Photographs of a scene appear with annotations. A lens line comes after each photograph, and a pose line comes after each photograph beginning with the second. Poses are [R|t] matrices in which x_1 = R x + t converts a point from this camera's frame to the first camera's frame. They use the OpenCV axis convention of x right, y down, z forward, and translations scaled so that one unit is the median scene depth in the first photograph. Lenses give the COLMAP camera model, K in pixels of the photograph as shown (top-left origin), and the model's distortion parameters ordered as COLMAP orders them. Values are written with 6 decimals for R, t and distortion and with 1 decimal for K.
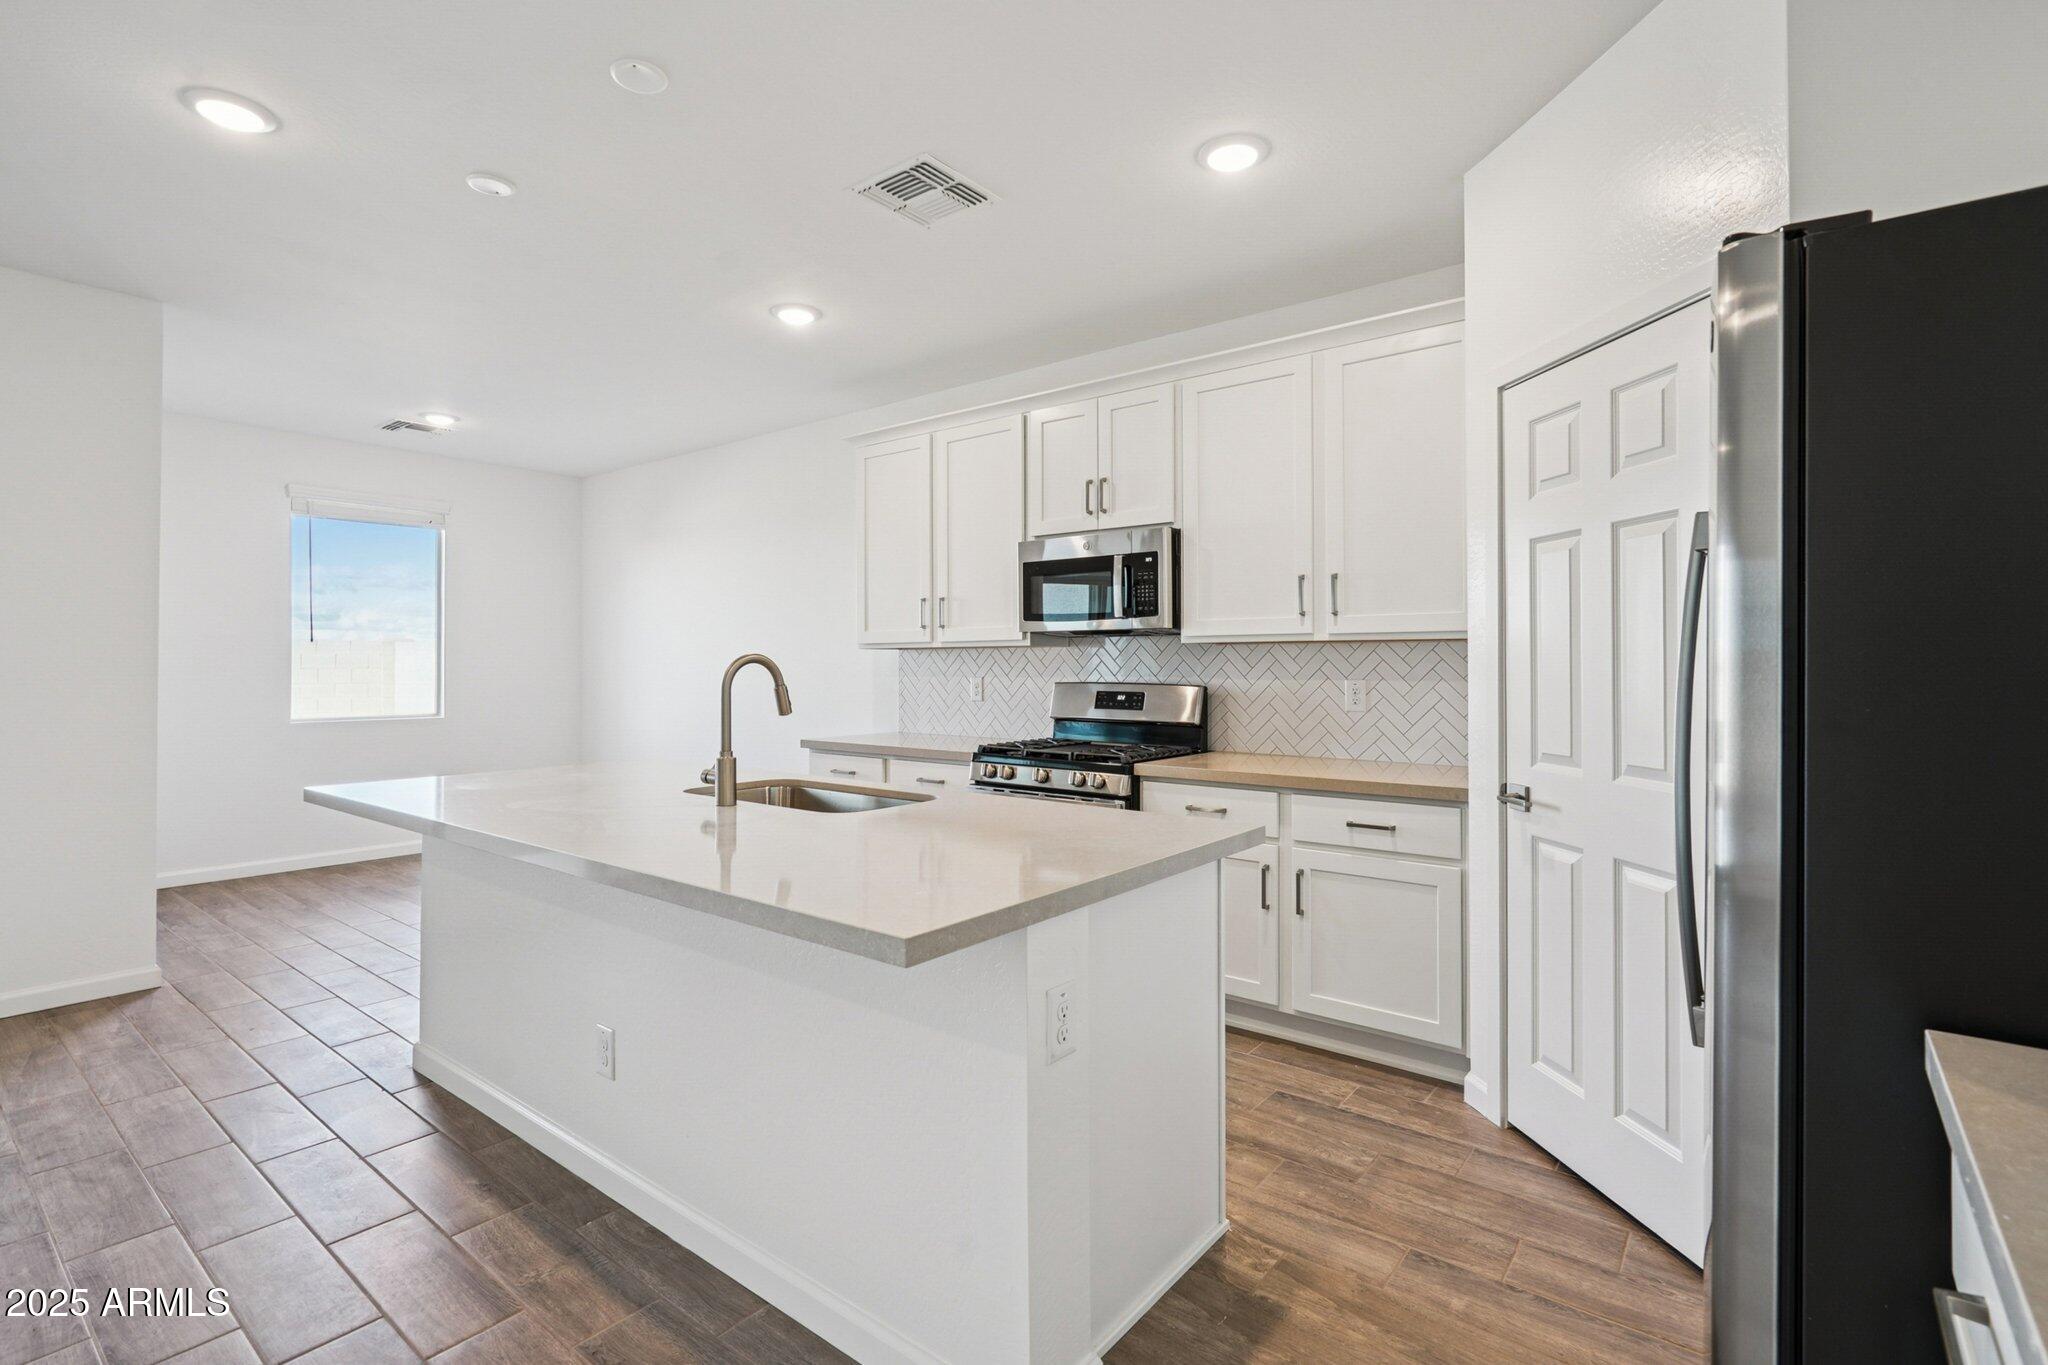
lens RADIAL K [[945.0, 0, 1021.1], [0, 945.0, 665.7], [0, 0, 1]] dist [-0.001864, 0.001159]
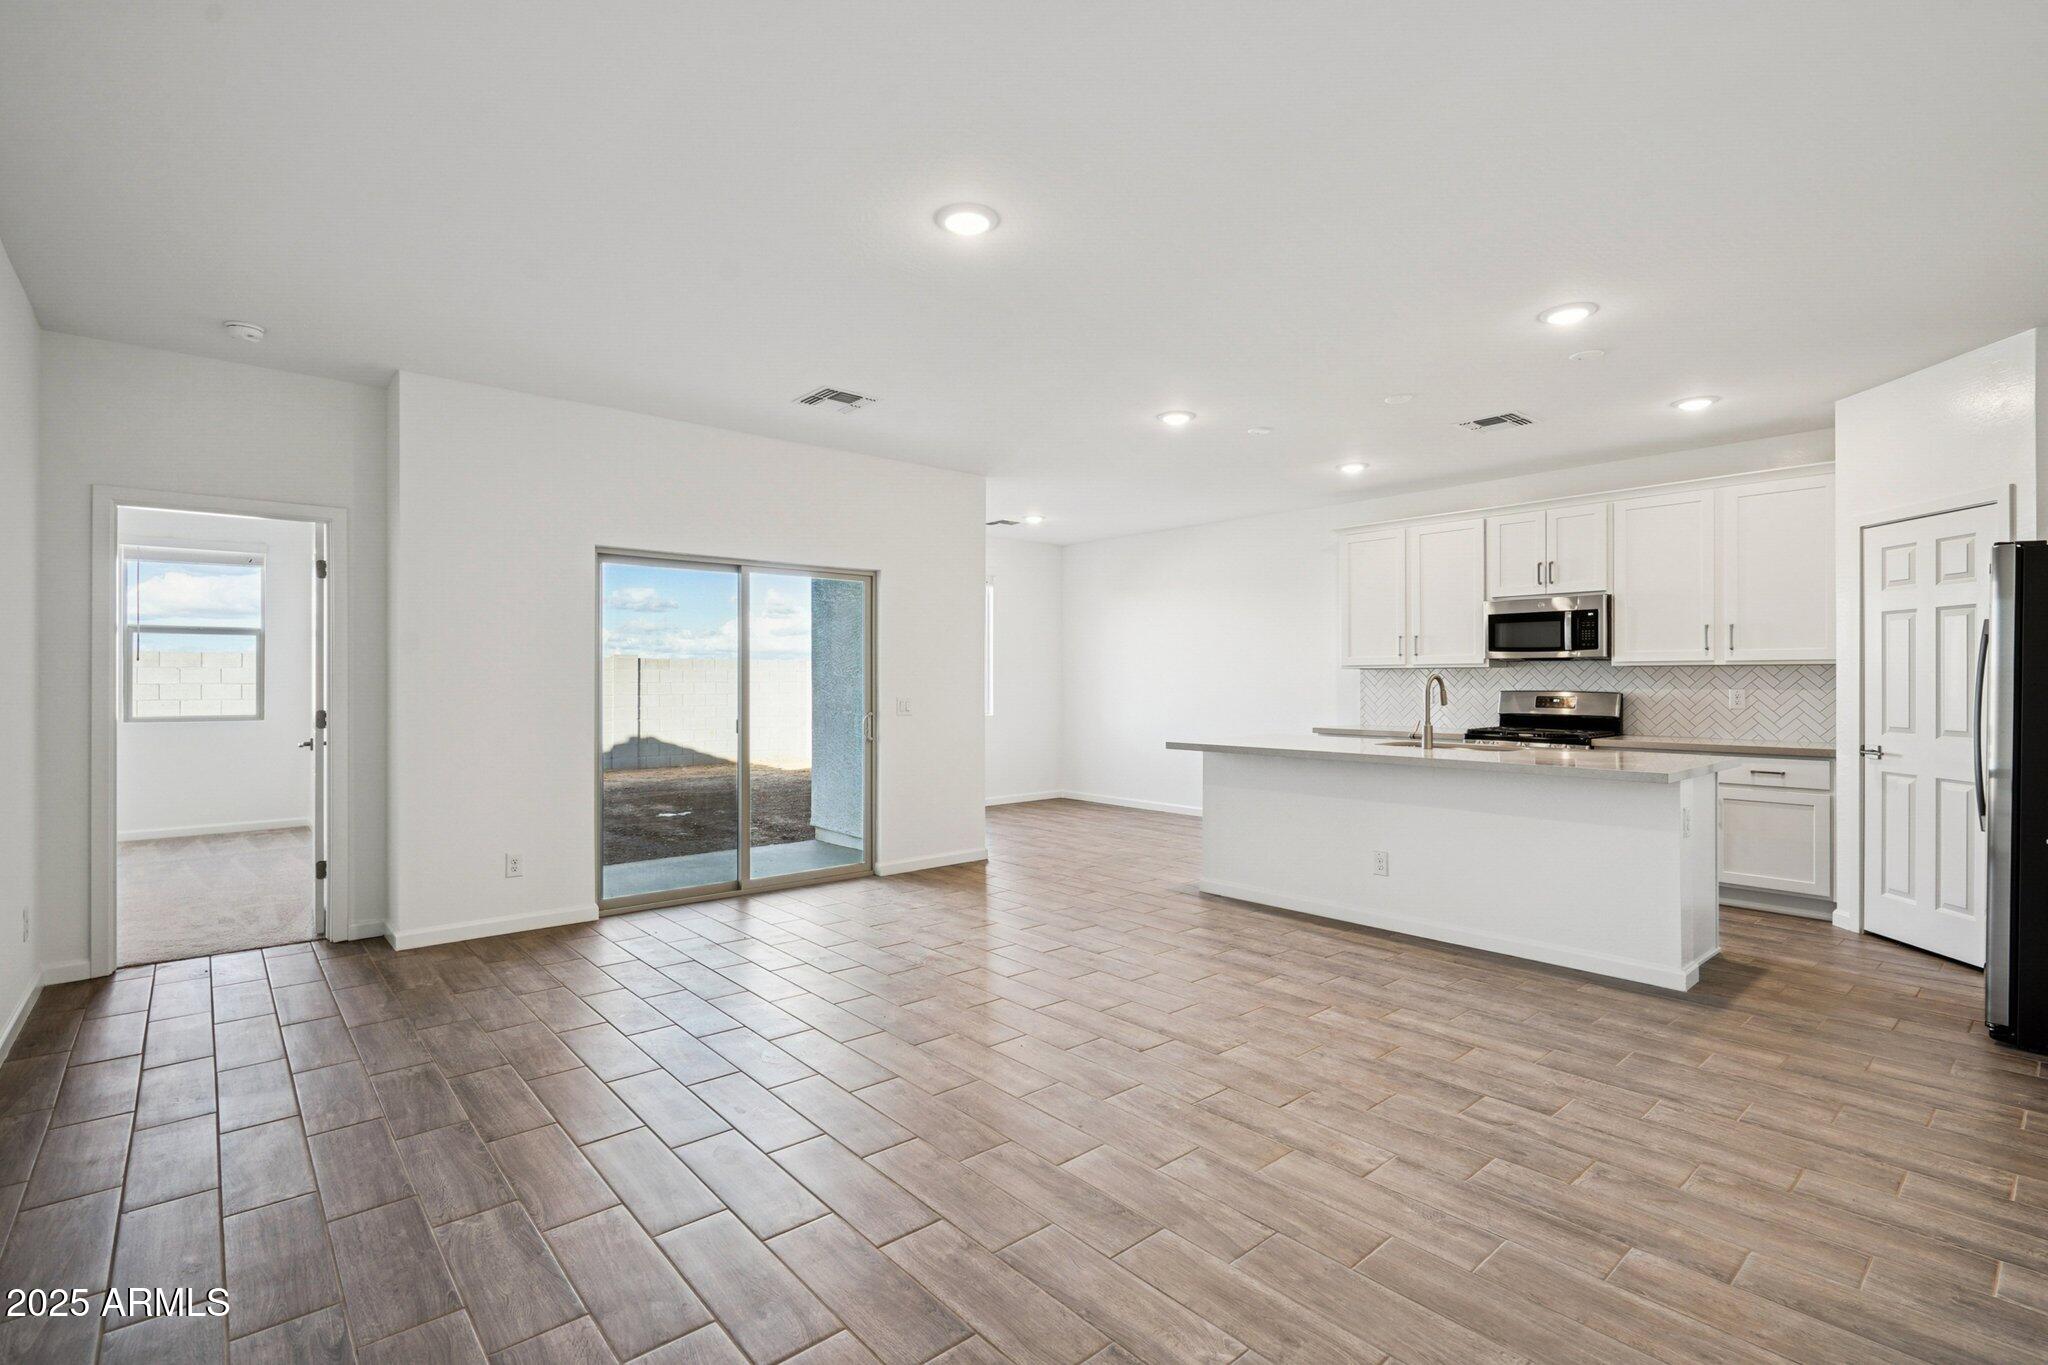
lens RADIAL K [[931.8, 0, 1011.4], [0, 931.8, 685.0], [0, 0, 1]] dist [-0.009480, -0.000633]
pose [[0.980685, 0.001875, -0.195583, -0.527434], [-0.000875, 0.999986, 0.005200, 0.000826], [0.195590, -0.004929, 0.980673, -0.749803]]
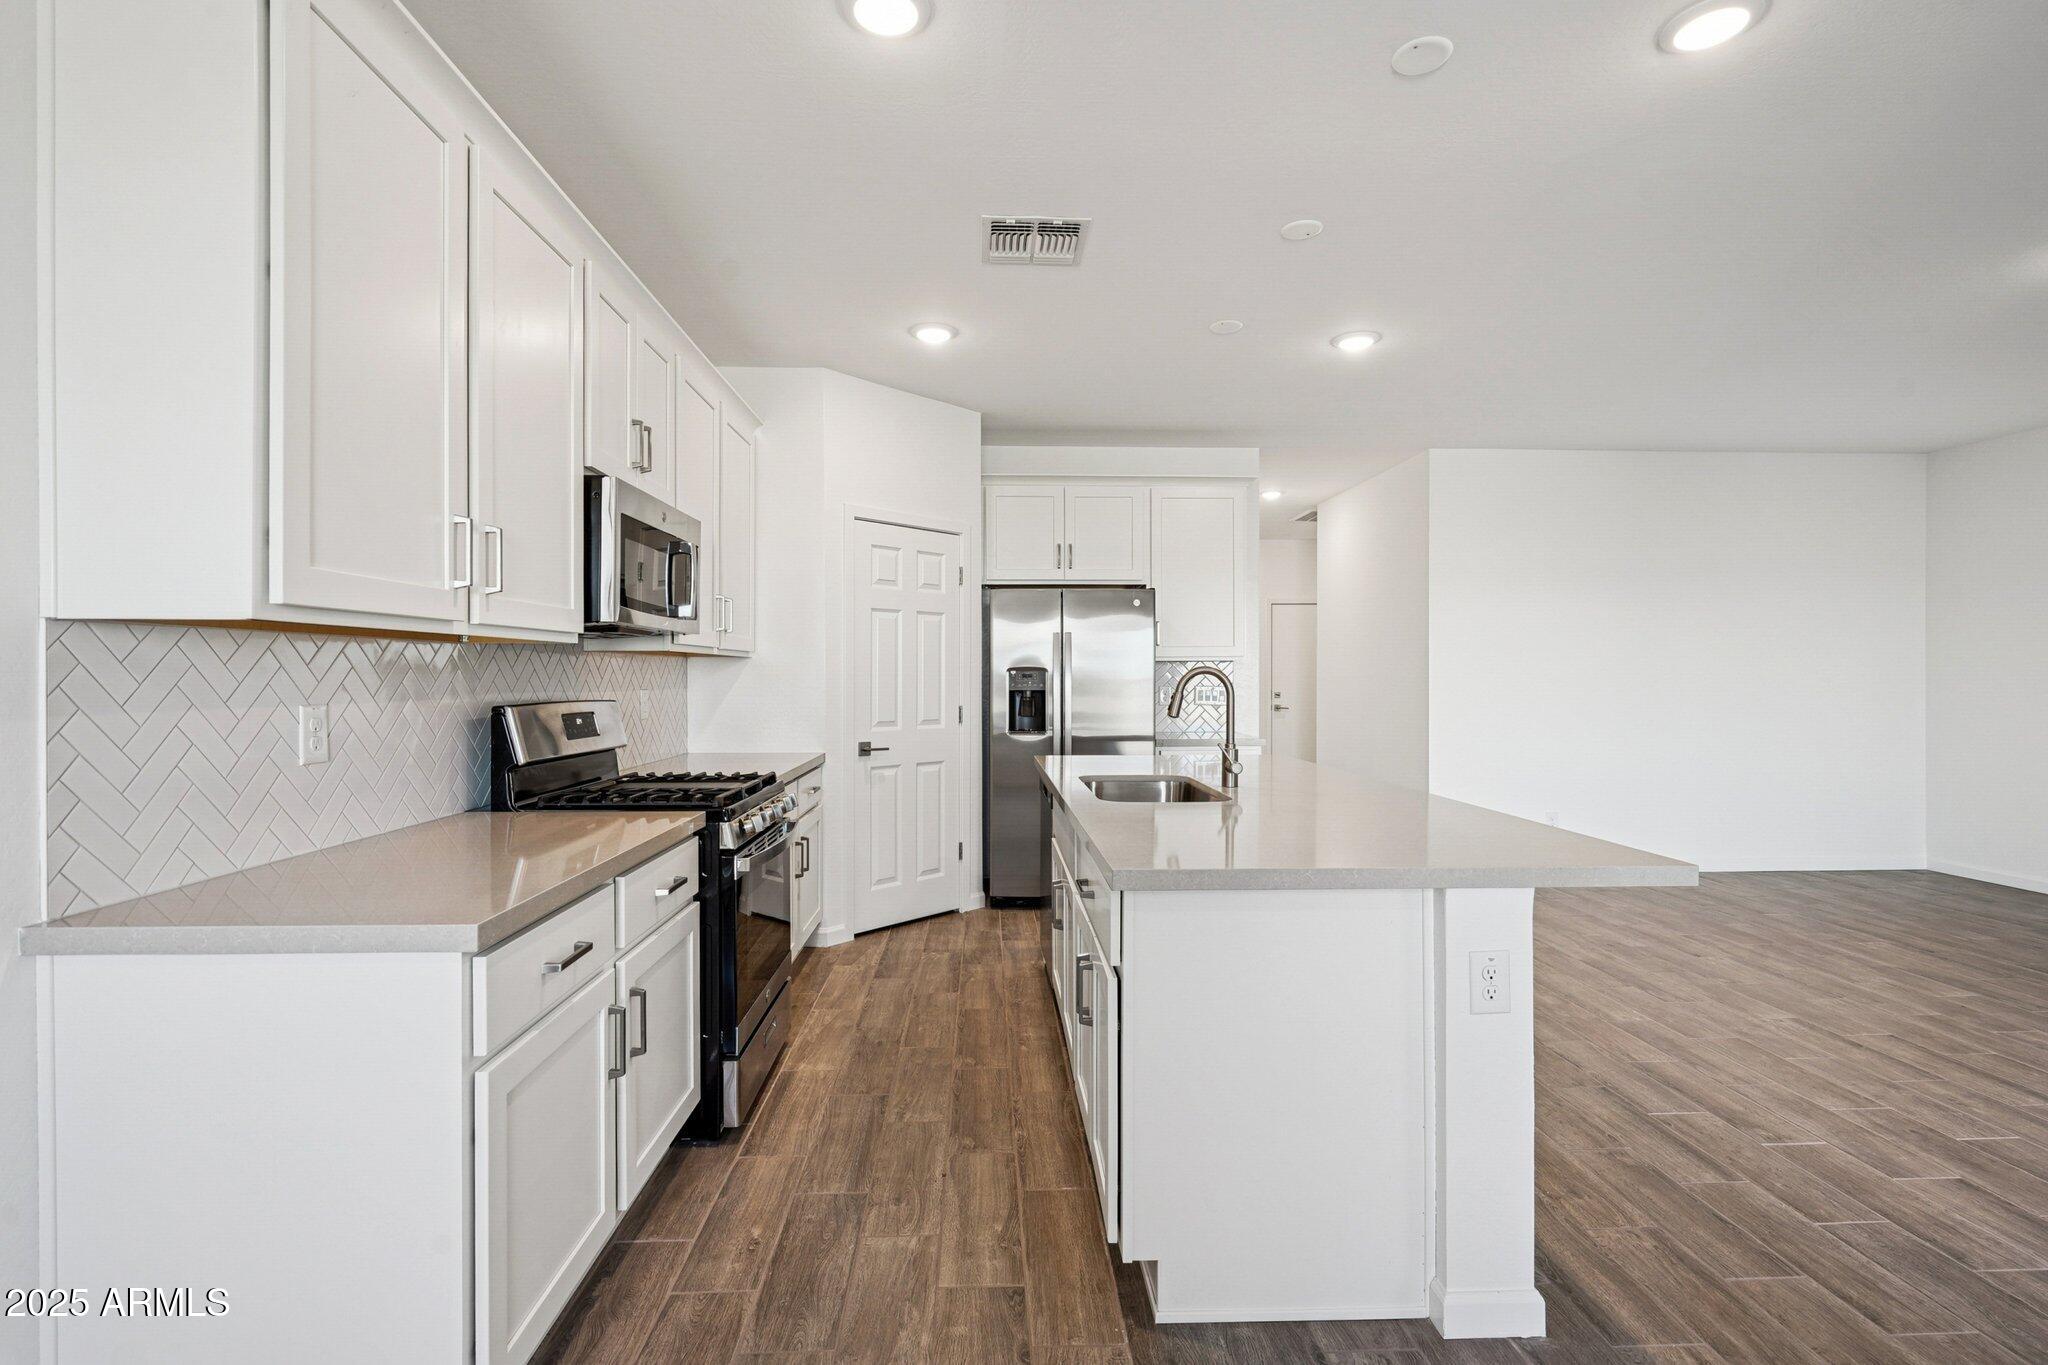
lens RADIAL K [[931.8, 0, 1011.4], [0, 931.8, 685.0], [0, 0, 1]] dist [-0.009480, -0.000633]
pose [[-0.641989, -0.003776, 0.766704, -0.710983], [0.003801, 0.999960, 0.008107, 0.001868], [-0.766704, 0.008119, -0.641949, 1.334190]]
